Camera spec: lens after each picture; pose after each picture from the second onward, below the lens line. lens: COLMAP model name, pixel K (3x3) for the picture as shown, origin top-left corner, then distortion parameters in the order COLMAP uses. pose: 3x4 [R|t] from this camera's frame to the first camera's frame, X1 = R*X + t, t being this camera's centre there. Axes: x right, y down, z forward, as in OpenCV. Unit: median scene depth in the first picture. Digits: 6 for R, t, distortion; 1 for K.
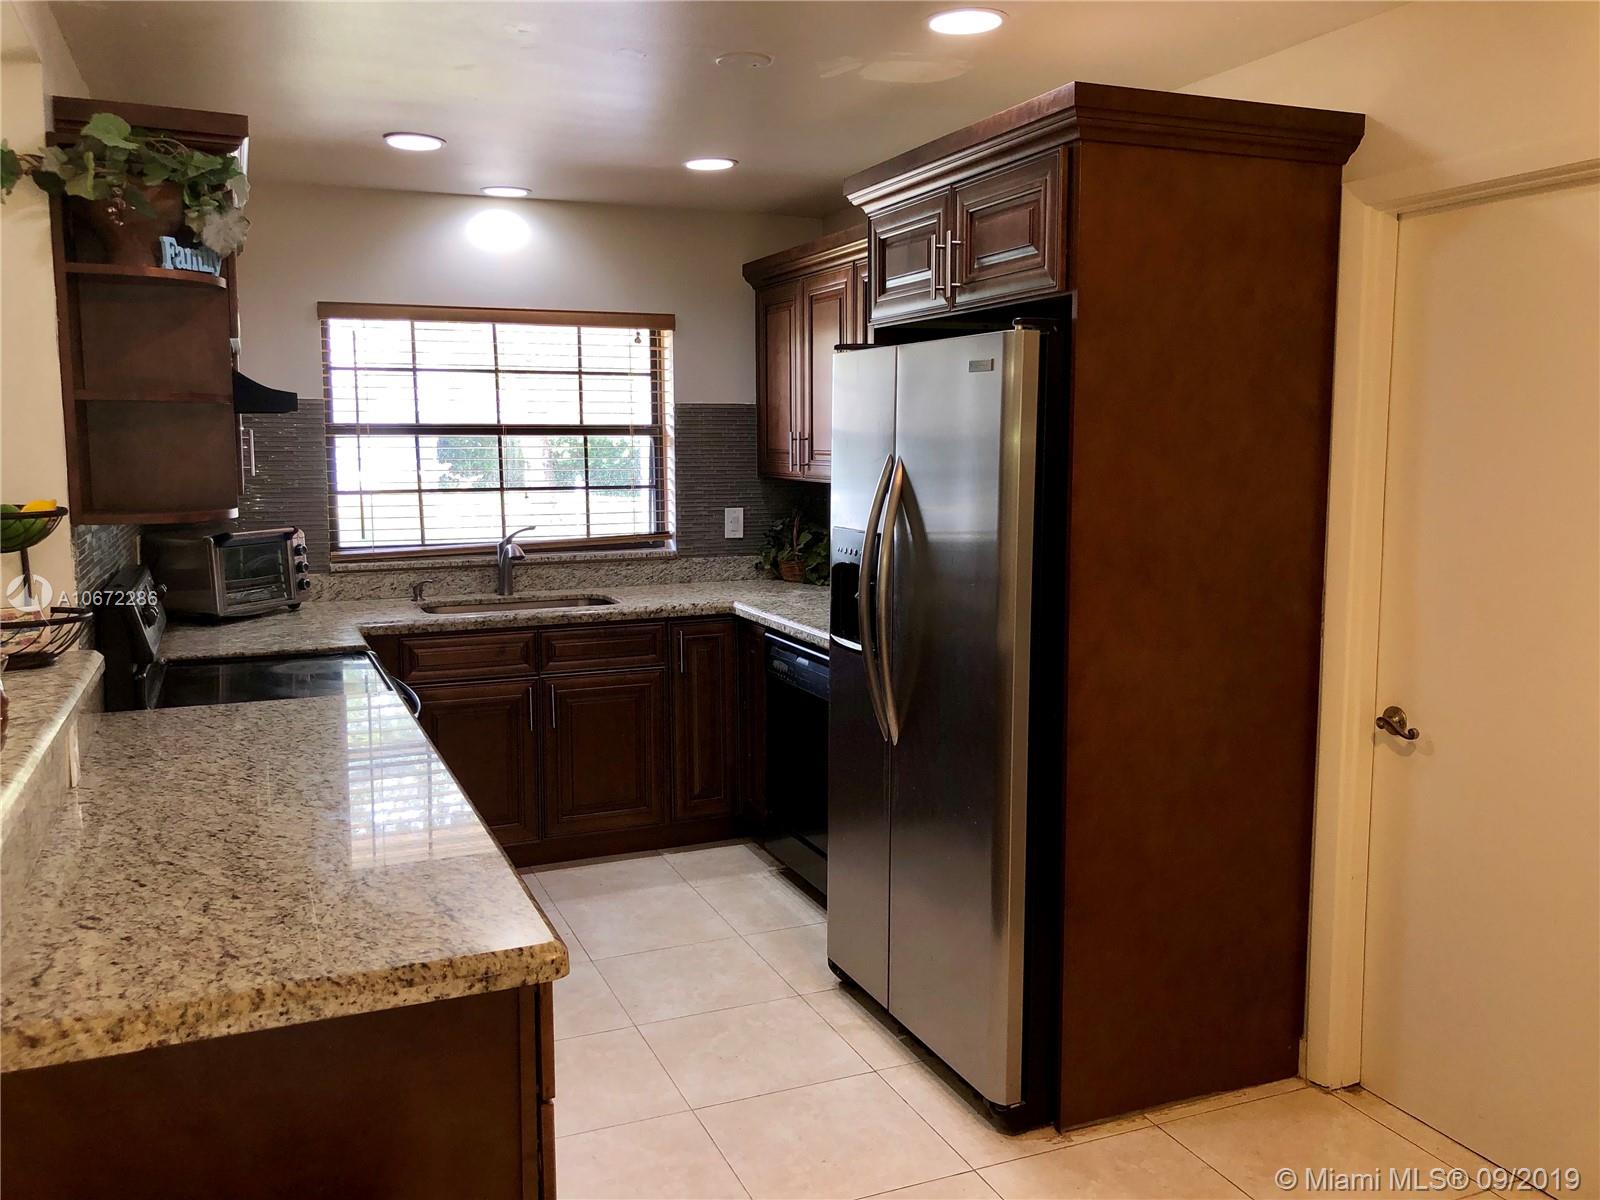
lens RADIAL K [[1330.4, 0, 804.7], [0, 1330.4, 587.1], [0, 0, 1]] dist [0.018301, -0.032345]
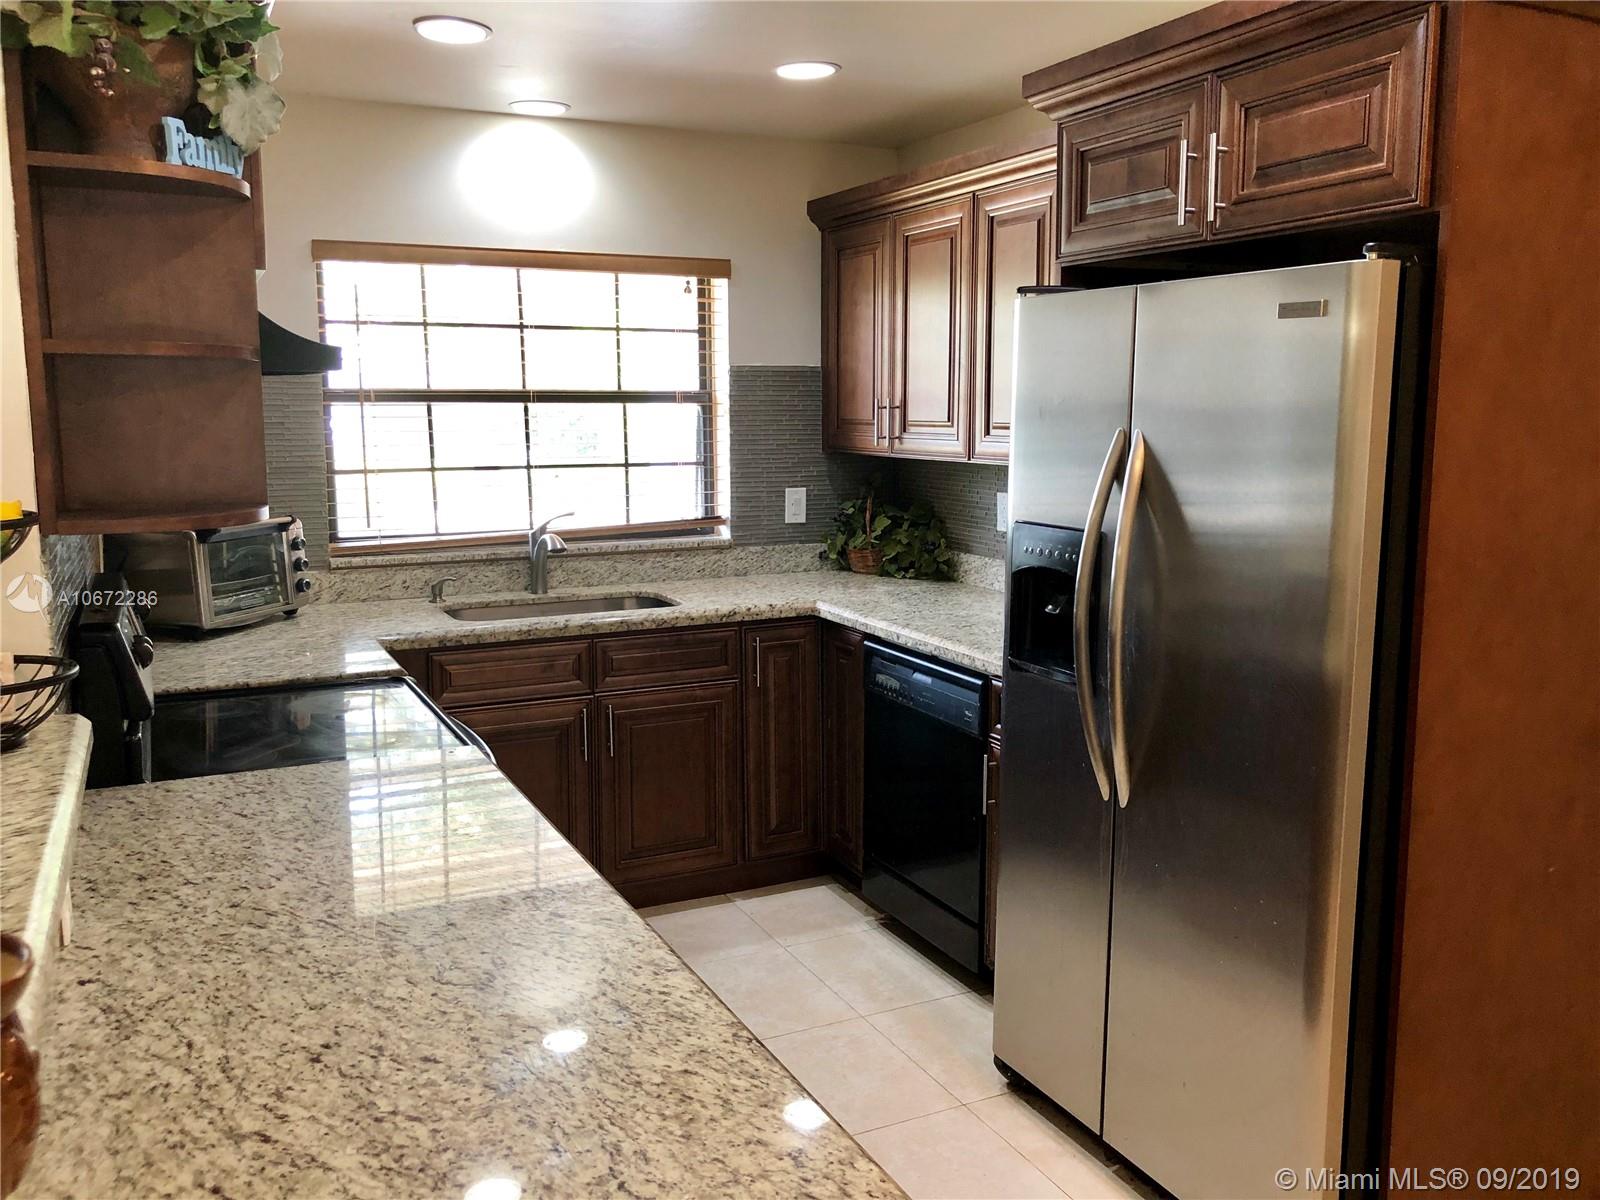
lens RADIAL K [[1330.4, 0, 797.6], [0, 1330.4, 588.7], [0, 0, 1]] dist [0.018301, -0.032345]
pose [[0.998936, -0.005999, 0.045736, -0.108104], [0.004791, 0.999638, 0.026475, -0.020053], [-0.045879, -0.026227, 0.998603, 0.165663]]
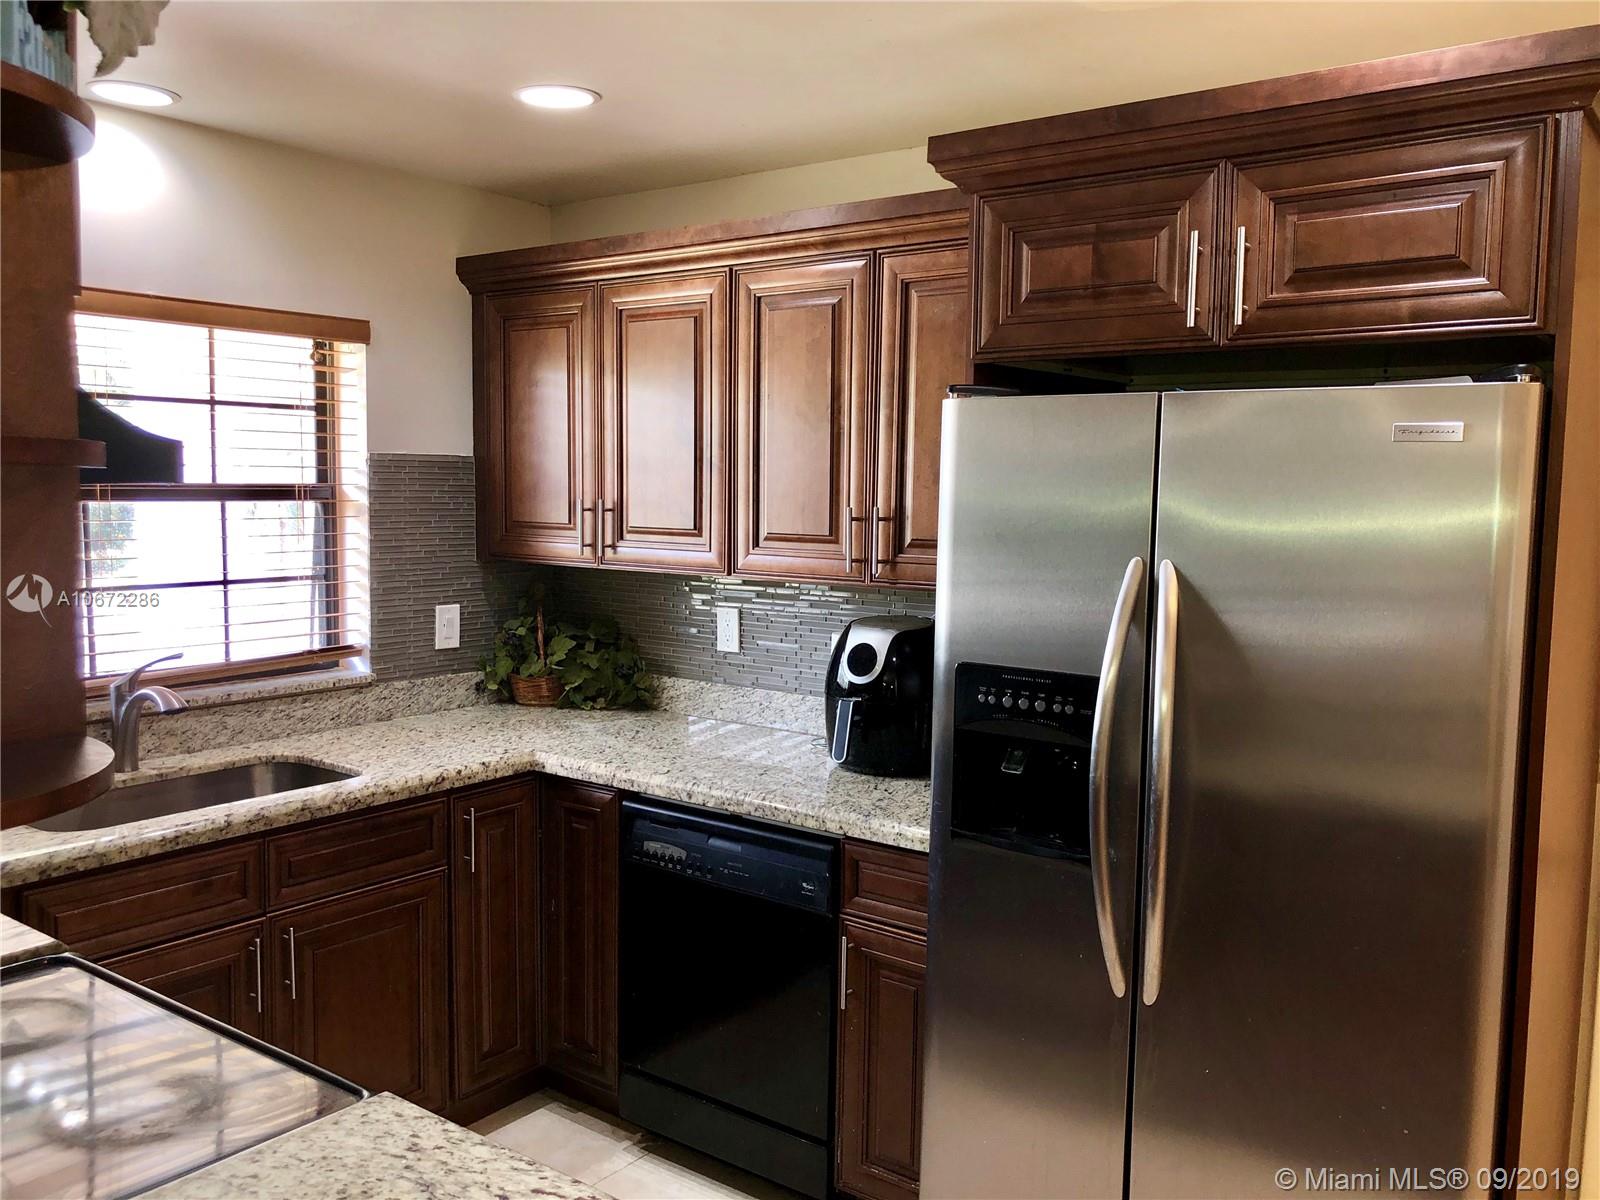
lens RADIAL K [[1330.4, 0, 827.7], [0, 1330.4, 589.2], [0, 0, 1]] dist [0.018301, -0.032345]
pose [[0.863640, -0.027632, 0.503352, -0.272329], [0.042888, 0.998904, -0.018751, -0.054415], [-0.502282, 0.037782, 0.863878, 0.354299]]
